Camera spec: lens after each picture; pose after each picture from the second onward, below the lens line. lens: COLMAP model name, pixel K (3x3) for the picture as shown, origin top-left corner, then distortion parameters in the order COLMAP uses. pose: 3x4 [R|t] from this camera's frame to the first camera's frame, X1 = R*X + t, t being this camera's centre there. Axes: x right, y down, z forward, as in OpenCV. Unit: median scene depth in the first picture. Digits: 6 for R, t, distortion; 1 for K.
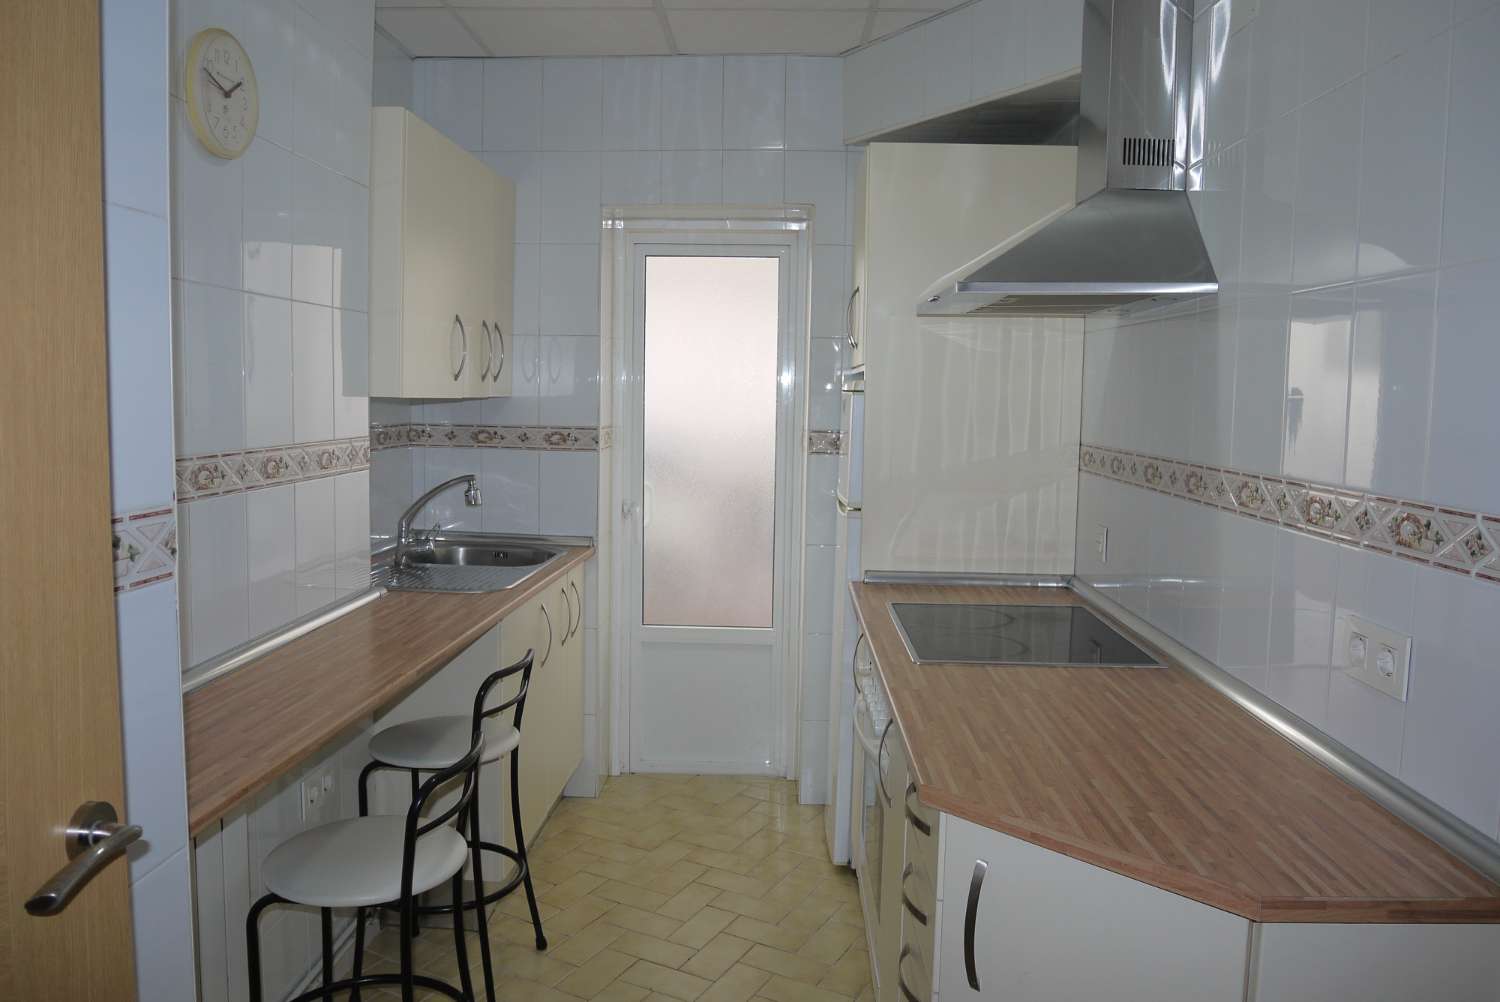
lens RADIAL K [[1088.9, 0, 749.5], [0, 1088.9, 491.5], [0, 0, 1]] dist [-0.041000, 0.004057]
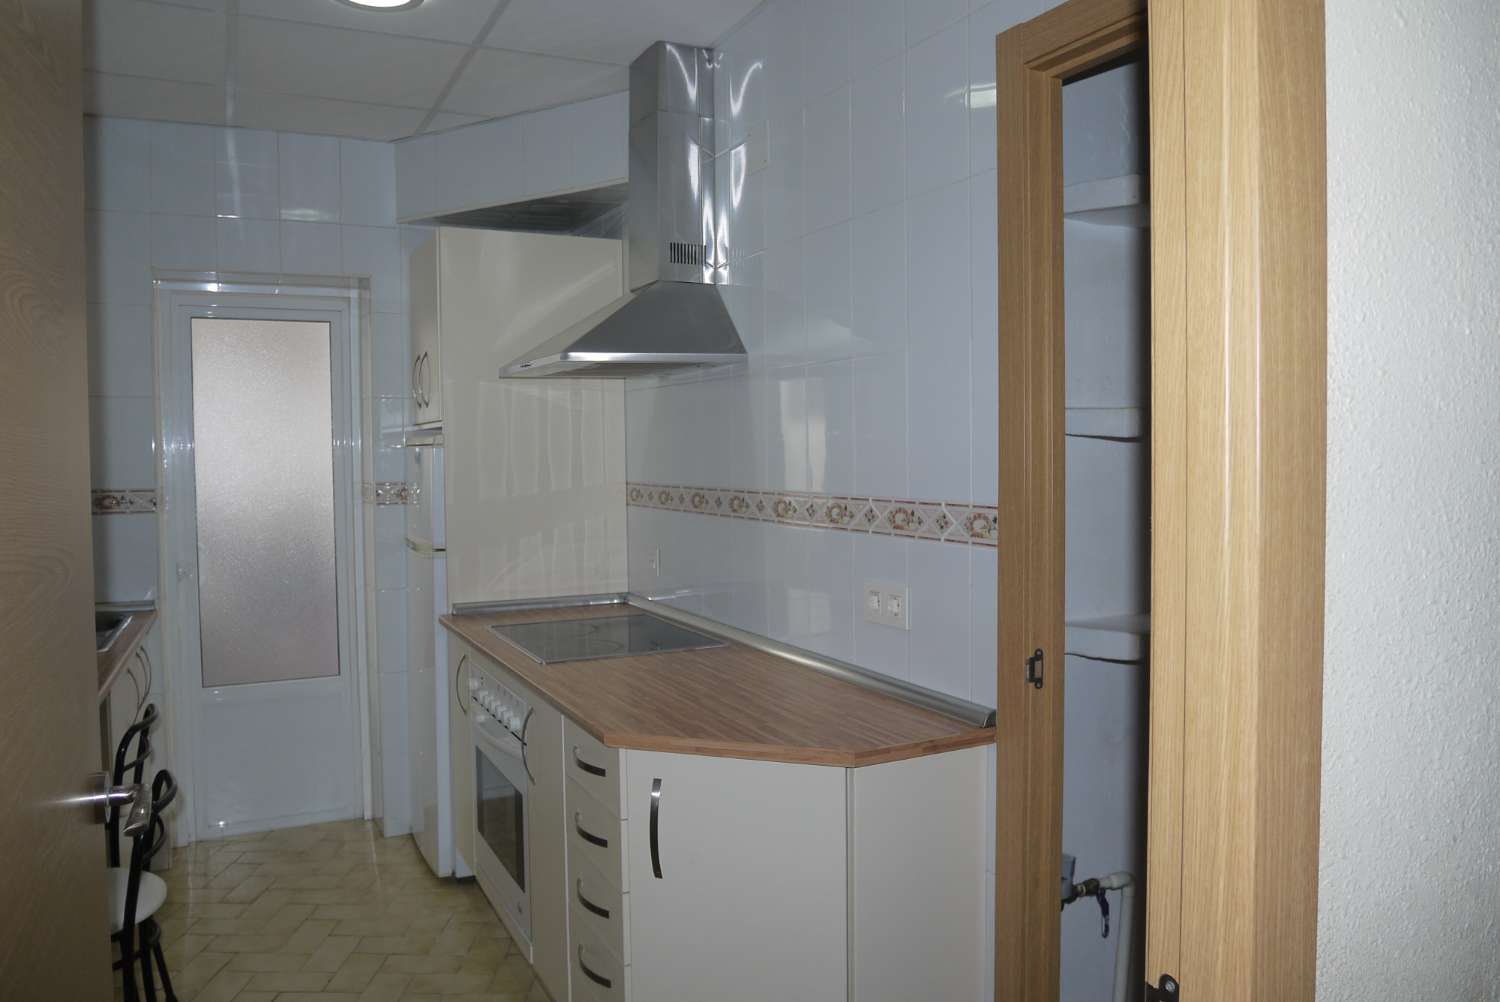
lens RADIAL K [[1088.9, 0, 749.5], [0, 1088.9, 491.5], [0, 0, 1]] dist [-0.041000, 0.004057]
pose [[0.880269, -0.044781, 0.472358, -0.189334], [0.069397, 0.996982, -0.034808, 0.022288], [-0.469373, 0.063421, 0.880719, -0.168315]]
